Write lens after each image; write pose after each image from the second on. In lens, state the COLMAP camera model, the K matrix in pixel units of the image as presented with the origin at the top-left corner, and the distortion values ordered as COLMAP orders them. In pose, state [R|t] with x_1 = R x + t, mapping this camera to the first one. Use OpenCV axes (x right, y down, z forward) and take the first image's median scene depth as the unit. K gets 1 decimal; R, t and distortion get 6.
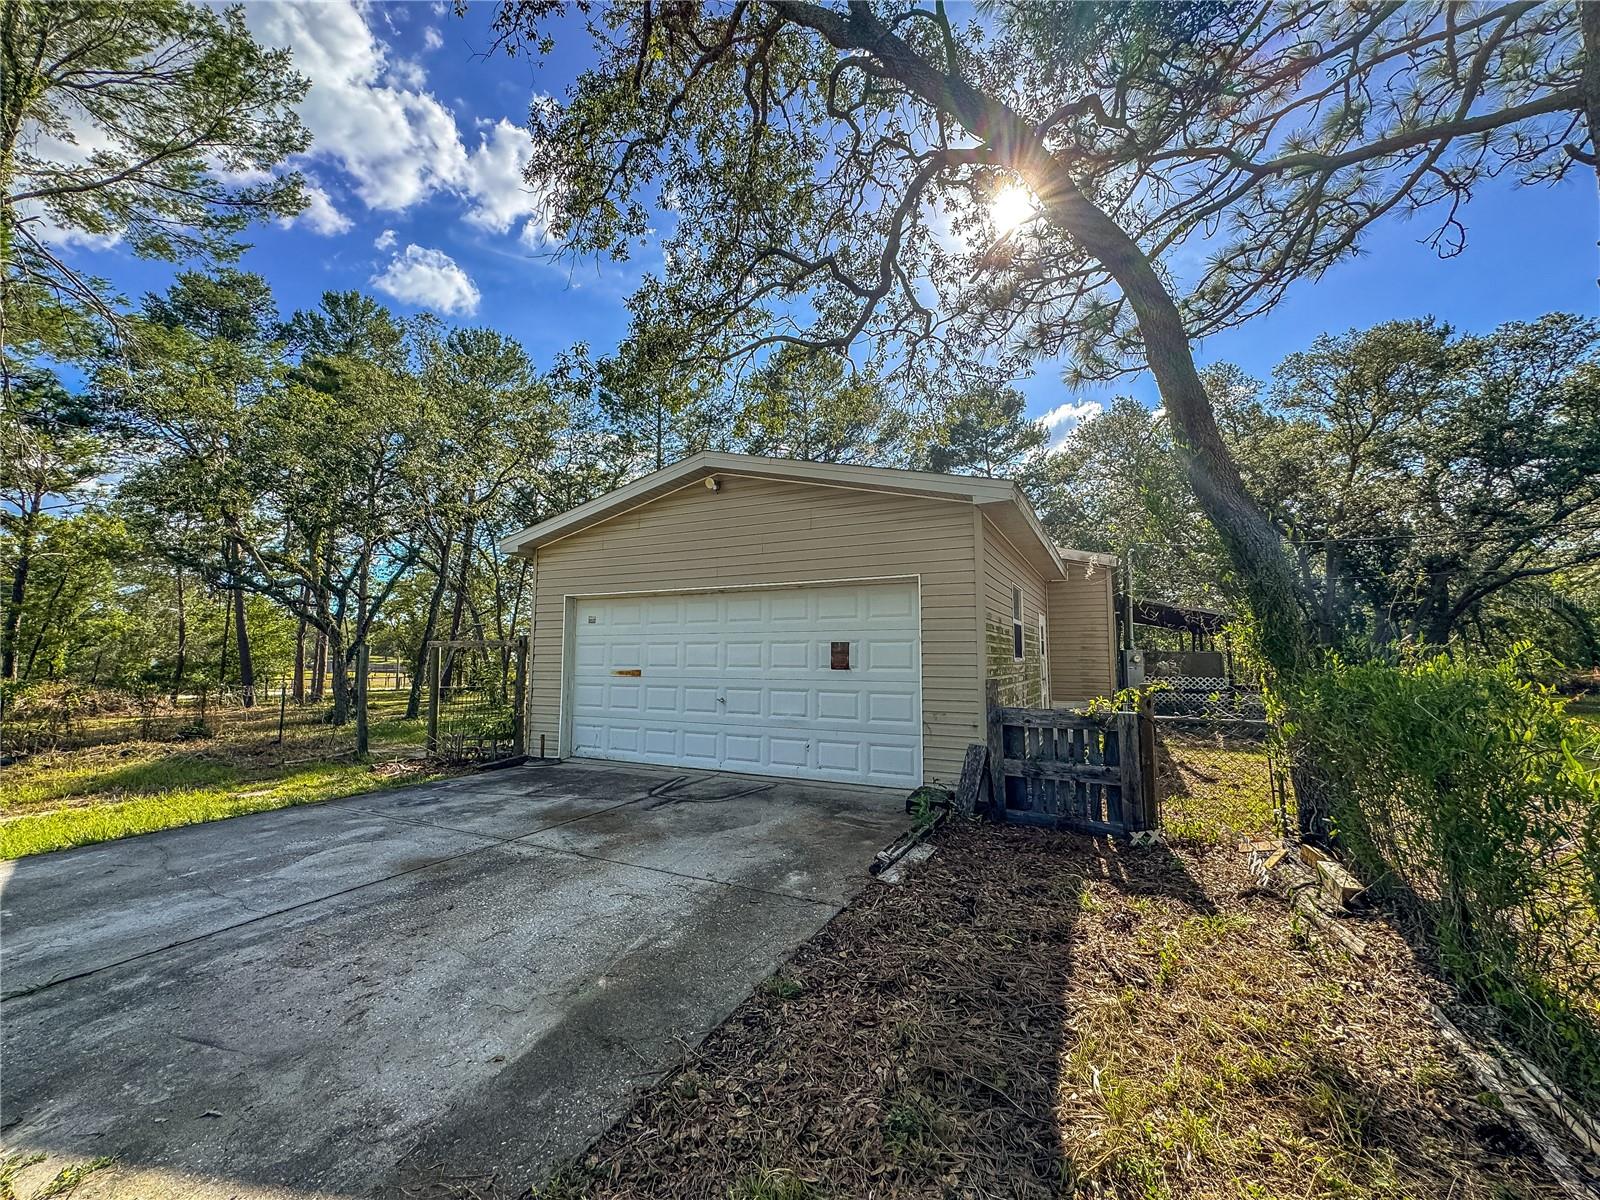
lens RADIAL K [[636.6, 0, 800.0], [0, 636.6, 600.0], [0, 0, 1]] dist [-0.000988, -0.000127]
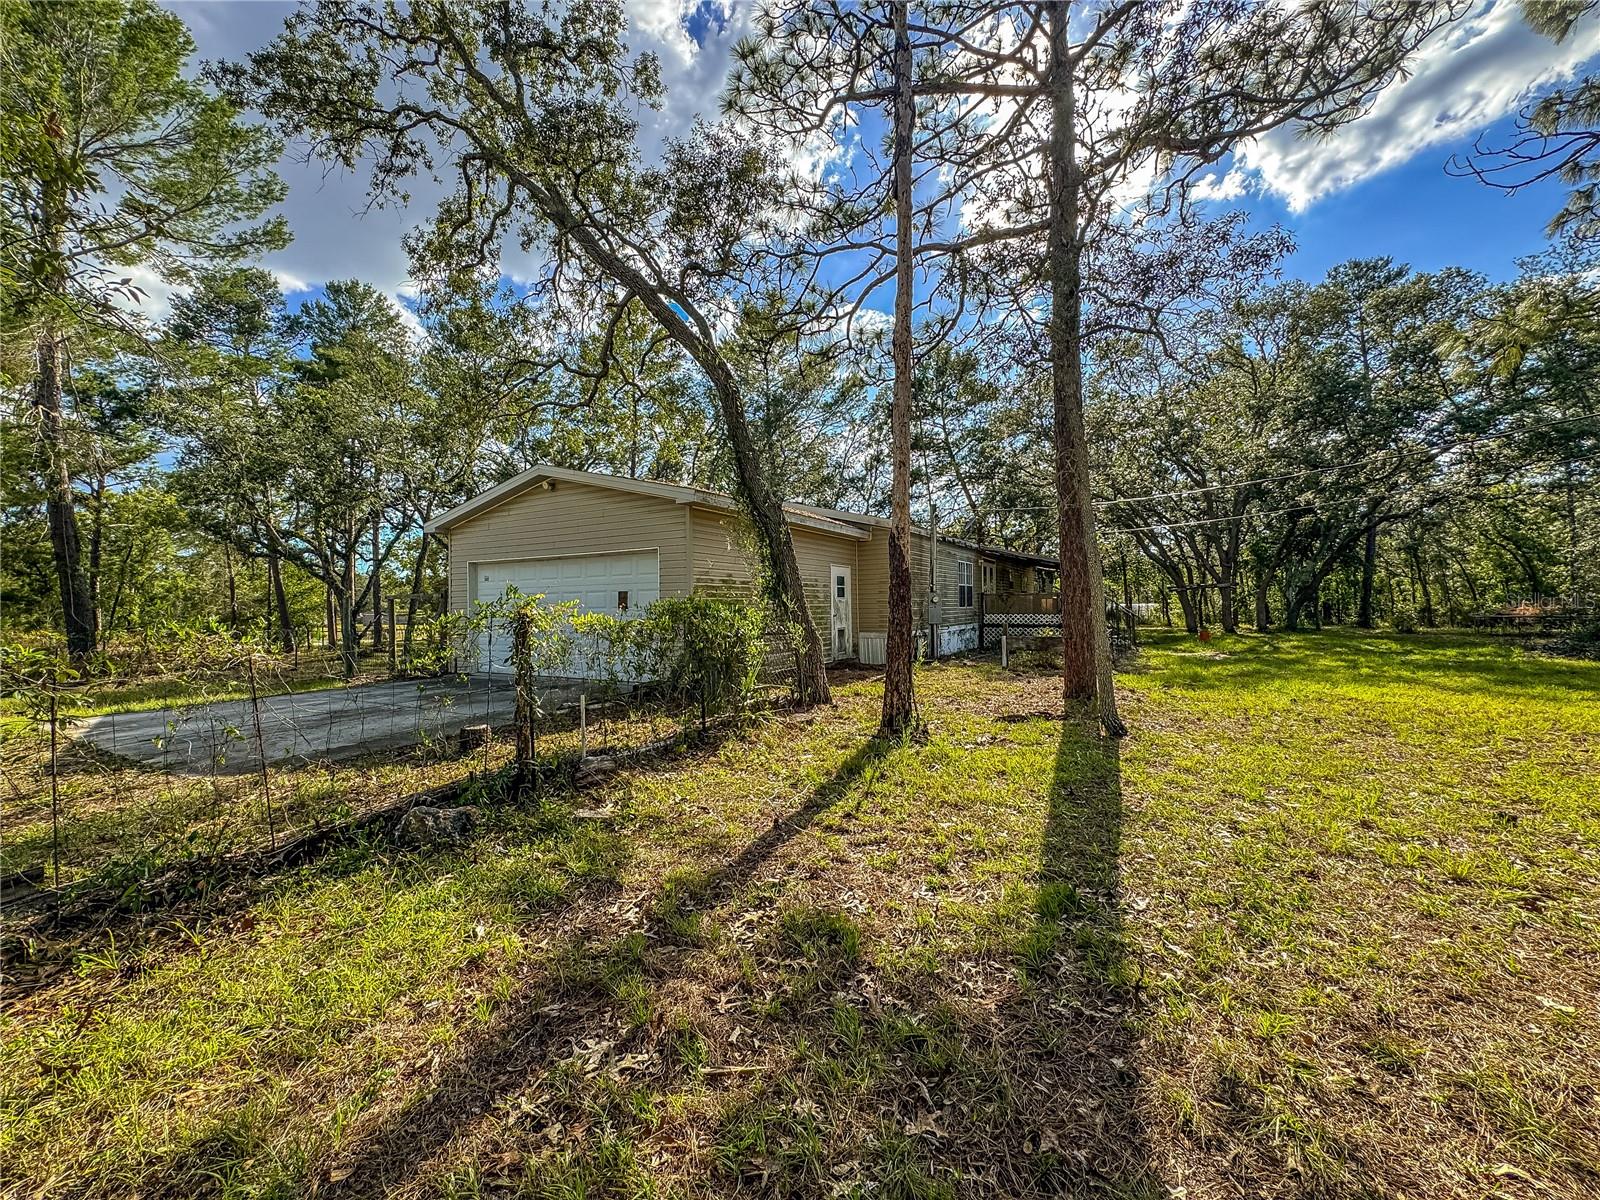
lens RADIAL K [[638.2, 0, 799.4], [0, 638.2, 599.0], [0, 0, 1]] dist [-0.002210, 0.000351]
pose [[0.998632, -0.015622, -0.049891, 0.260342], [0.019569, 0.996633, 0.079628, -0.013305], [0.048479, -0.080495, 0.995575, -0.236376]]
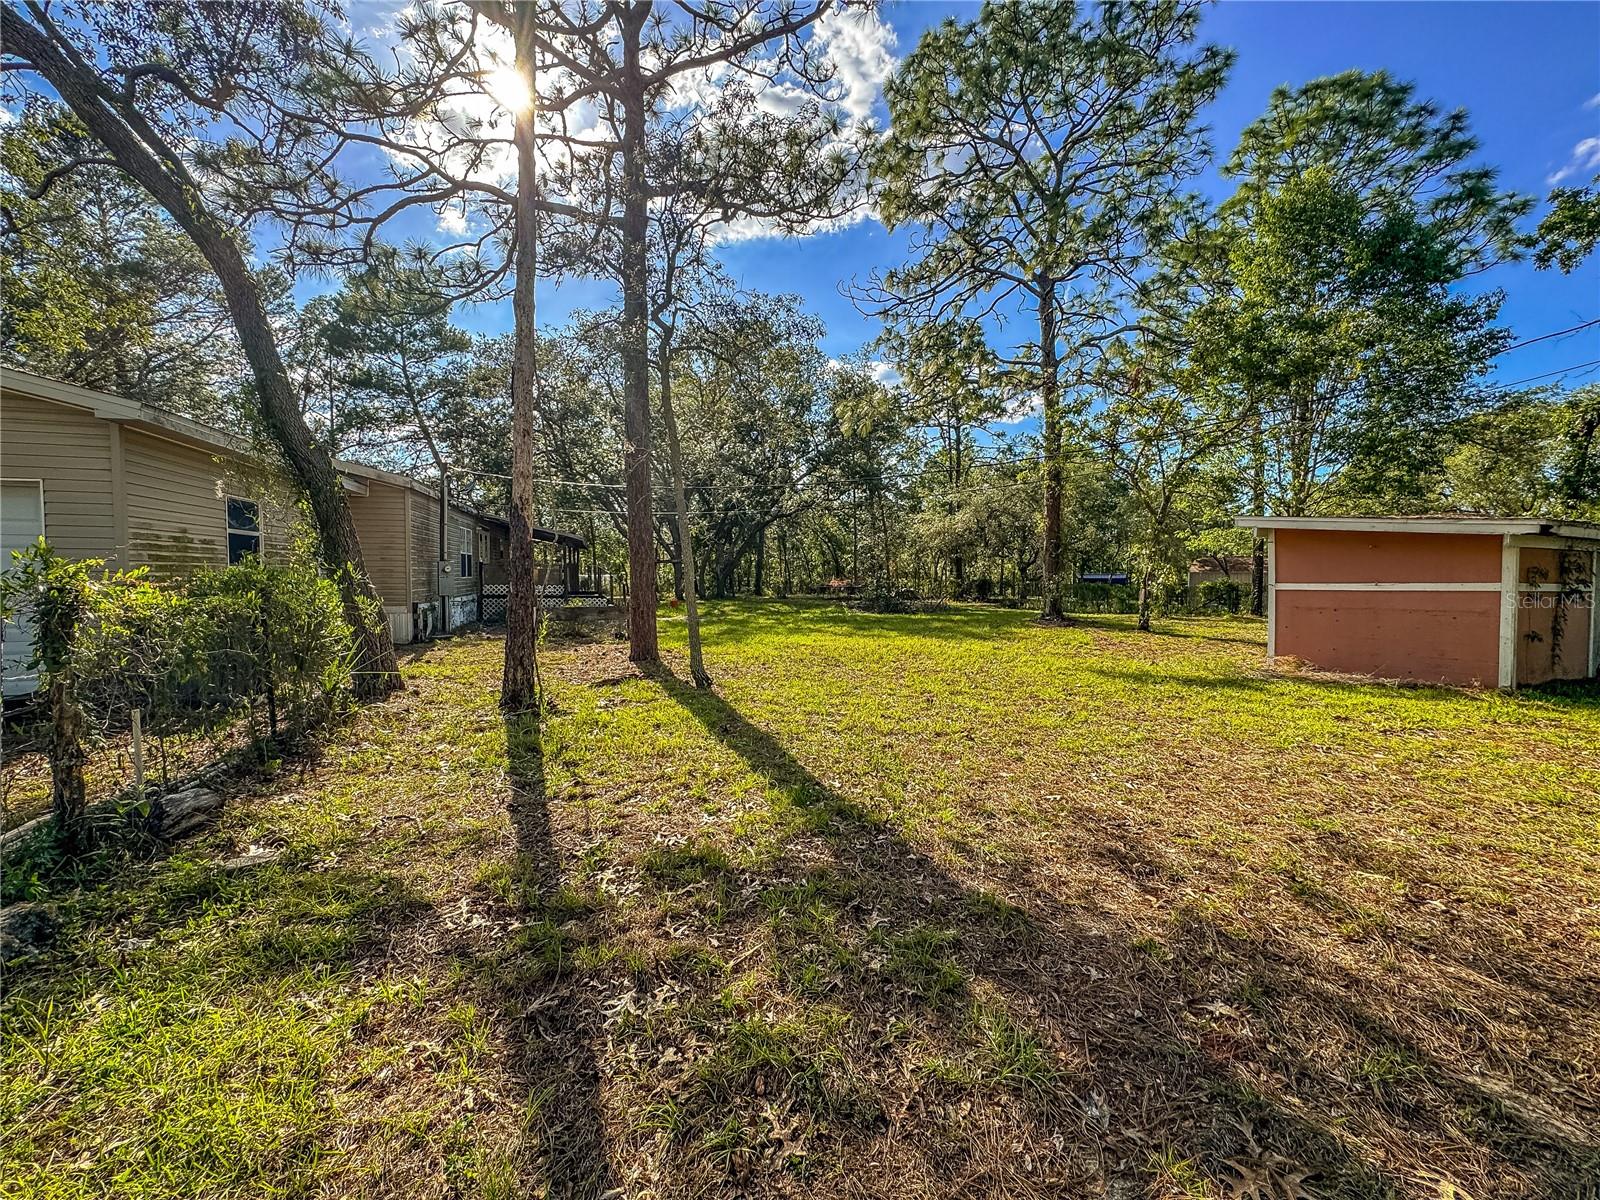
lens RADIAL K [[636.6, 0, 800.0], [0, 636.6, 600.0], [0, 0, 1]] dist [-0.000988, -0.000127]
pose [[0.718855, -0.028905, 0.694559, 0.148071], [-0.065528, 0.991869, 0.109097, -0.017047], [-0.692065, -0.123938, 0.711116, -0.231044]]
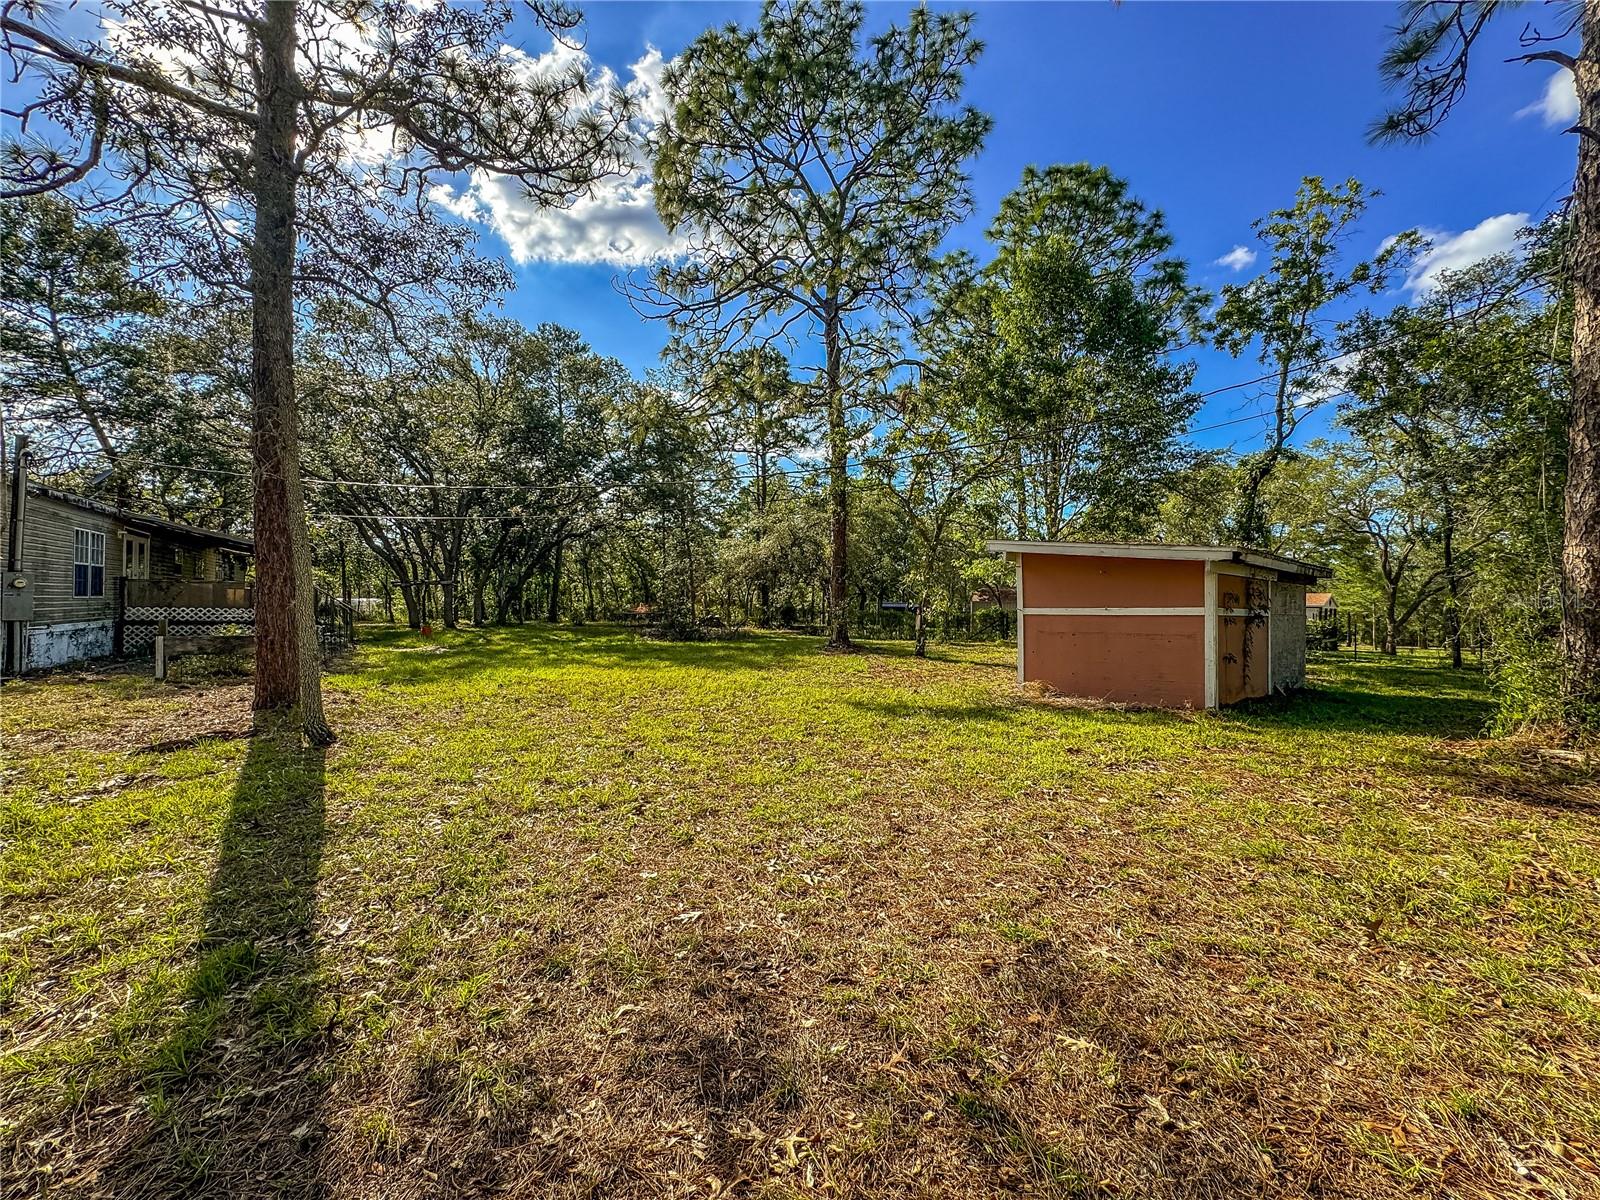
lens RADIAL K [[638.2, 0, 799.4], [0, 638.2, 599.0], [0, 0, 1]] dist [-0.002210, 0.000351]
pose [[0.503376, 0.008526, 0.864025, 0.264469], [-0.090349, 0.994989, 0.042819, -0.011485], [-0.859331, -0.099618, 0.501624, -0.231816]]
